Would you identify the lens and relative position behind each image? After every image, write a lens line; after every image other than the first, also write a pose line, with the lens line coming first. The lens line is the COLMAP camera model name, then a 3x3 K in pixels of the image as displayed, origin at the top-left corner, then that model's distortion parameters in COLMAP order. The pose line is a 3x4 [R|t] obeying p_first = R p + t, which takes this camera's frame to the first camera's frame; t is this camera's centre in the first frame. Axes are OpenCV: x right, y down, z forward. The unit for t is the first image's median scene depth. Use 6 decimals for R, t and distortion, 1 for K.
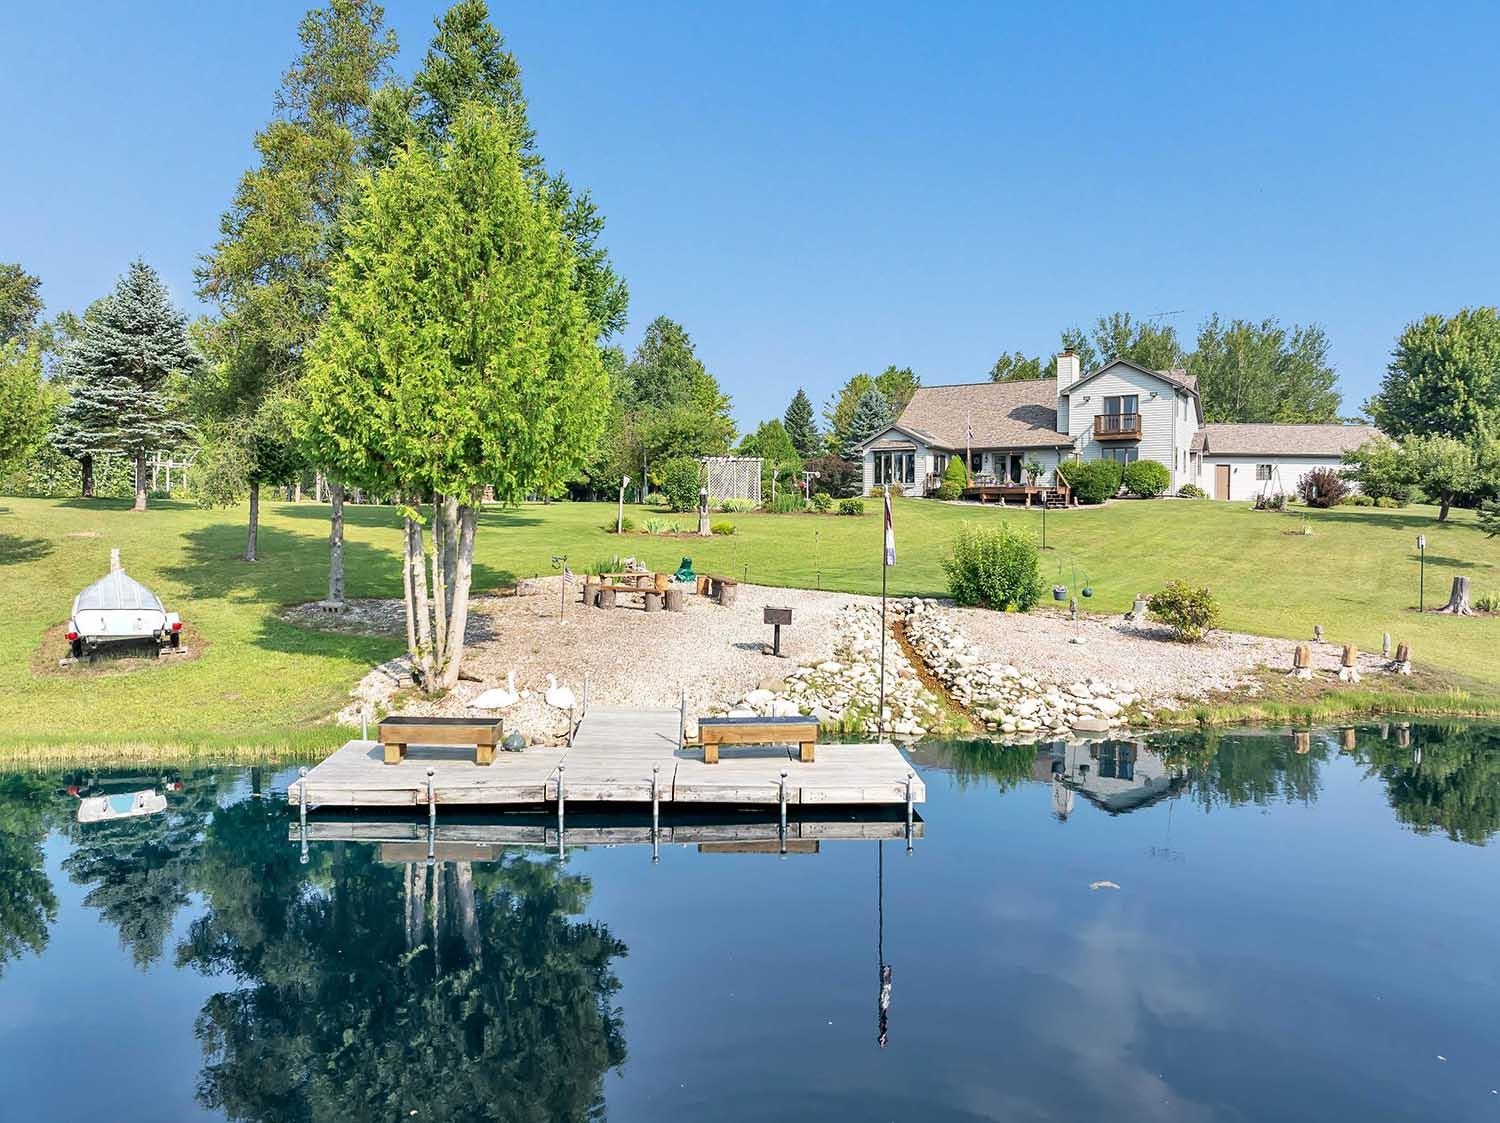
lens RADIAL K [[1049.0, 0, 750.0], [0, 1049.0, 561.5], [0, 0, 1]] dist [-0.036983, 0.003513]
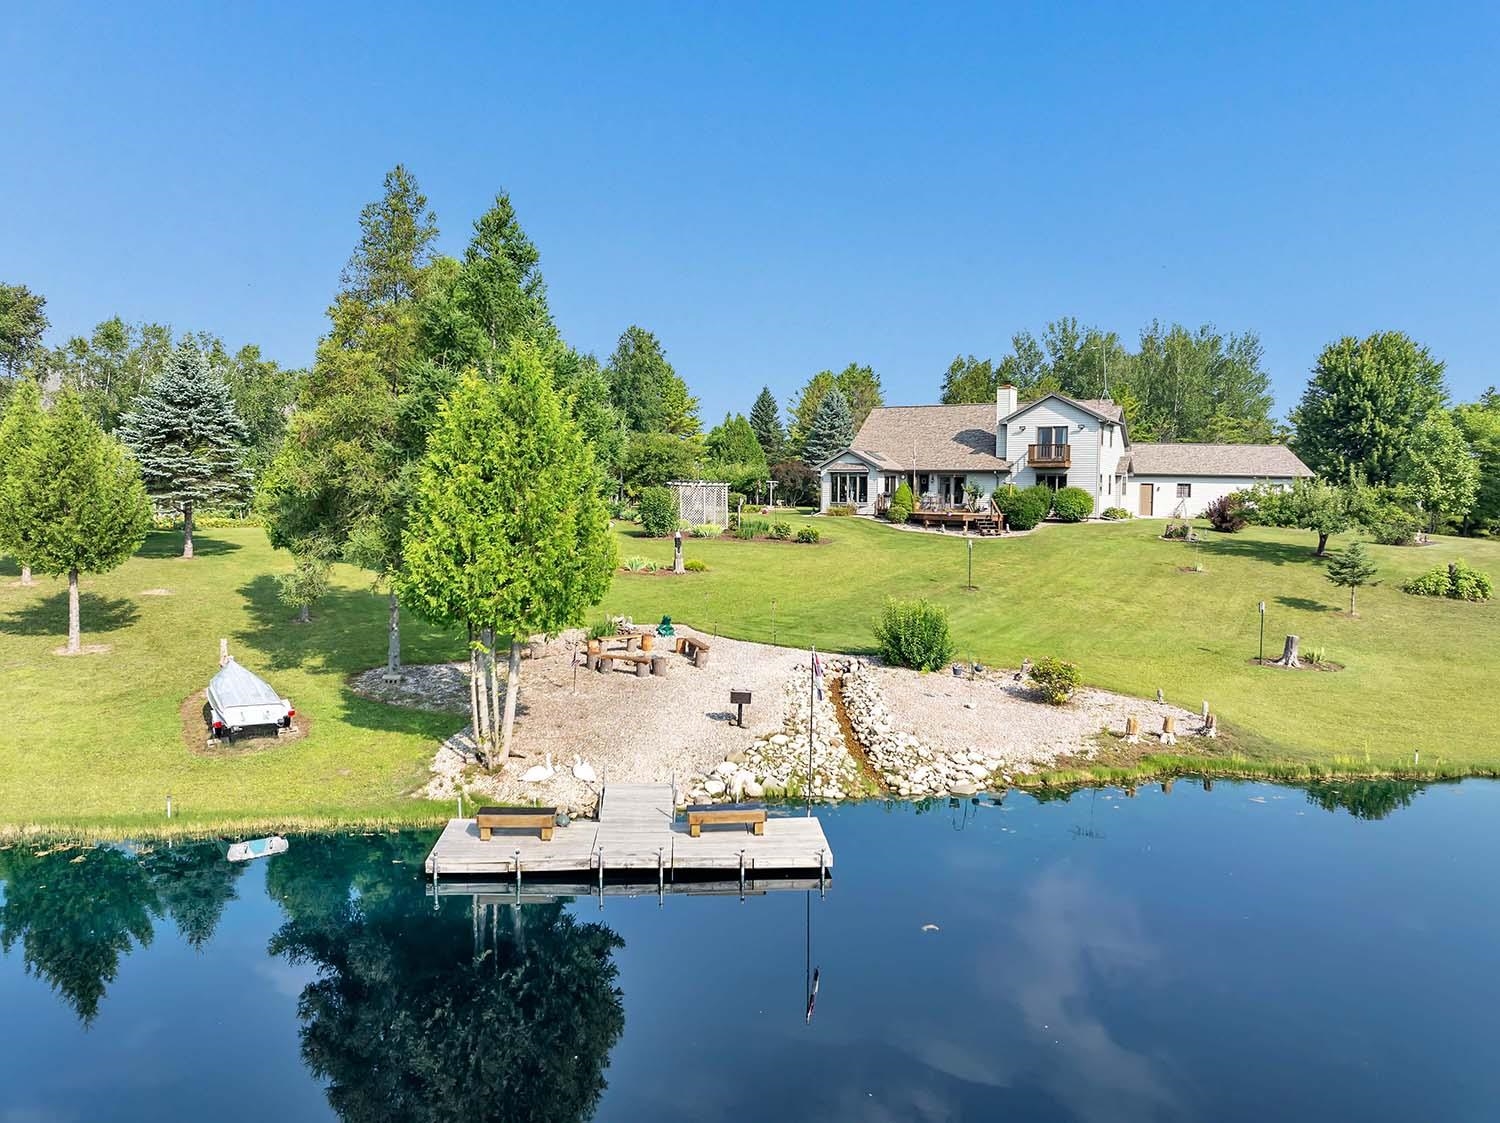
lens RADIAL K [[1047.1, 0, 750.0], [0, 1047.1, 561.5], [0, 0, 1]] dist [-0.029271, -0.003803]
pose [[0.999481, 0.002116, 0.032134, -0.003357], [-0.003253, 0.999369, 0.035370, -0.116531], [-0.032039, -0.035457, 0.998858, -0.225313]]
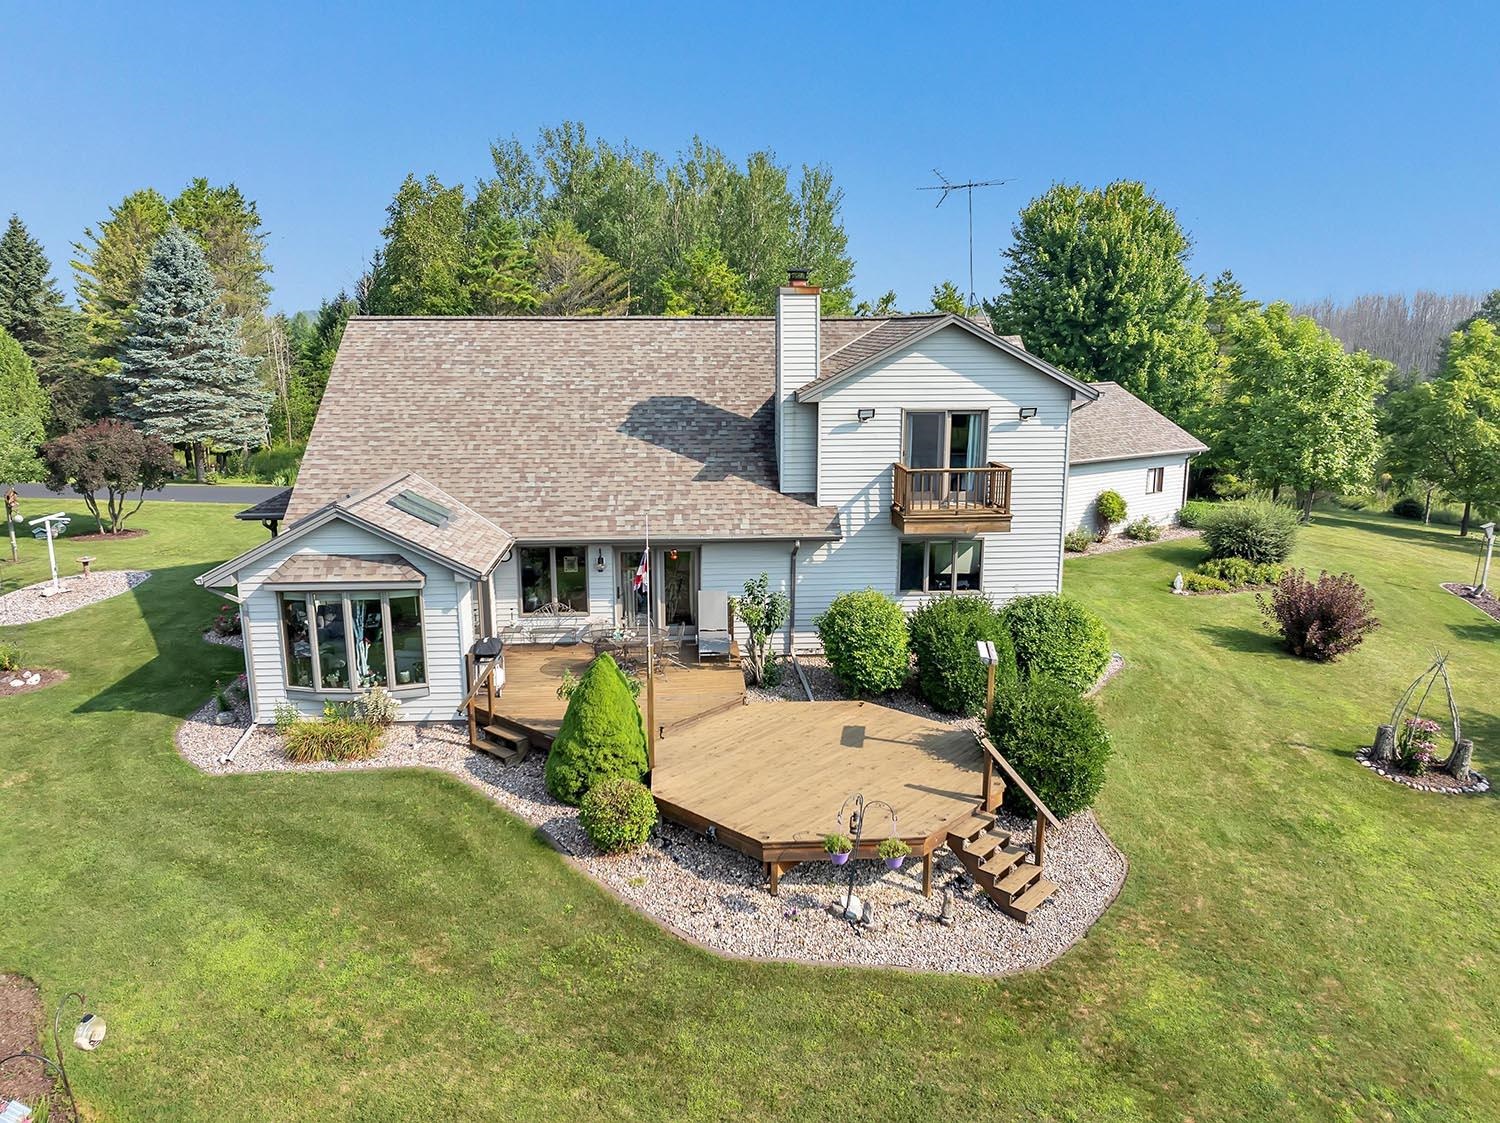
lens RADIAL K [[1049.0, 0, 750.0], [0, 1049.0, 561.5], [0, 0, 1]] dist [-0.036983, 0.003513]
pose [[0.810263, -0.134171, 0.570501, 0.131113], [0.022815, 0.979925, 0.198056, -0.397627], [-0.585622, -0.147462, 0.797058, 1.560592]]
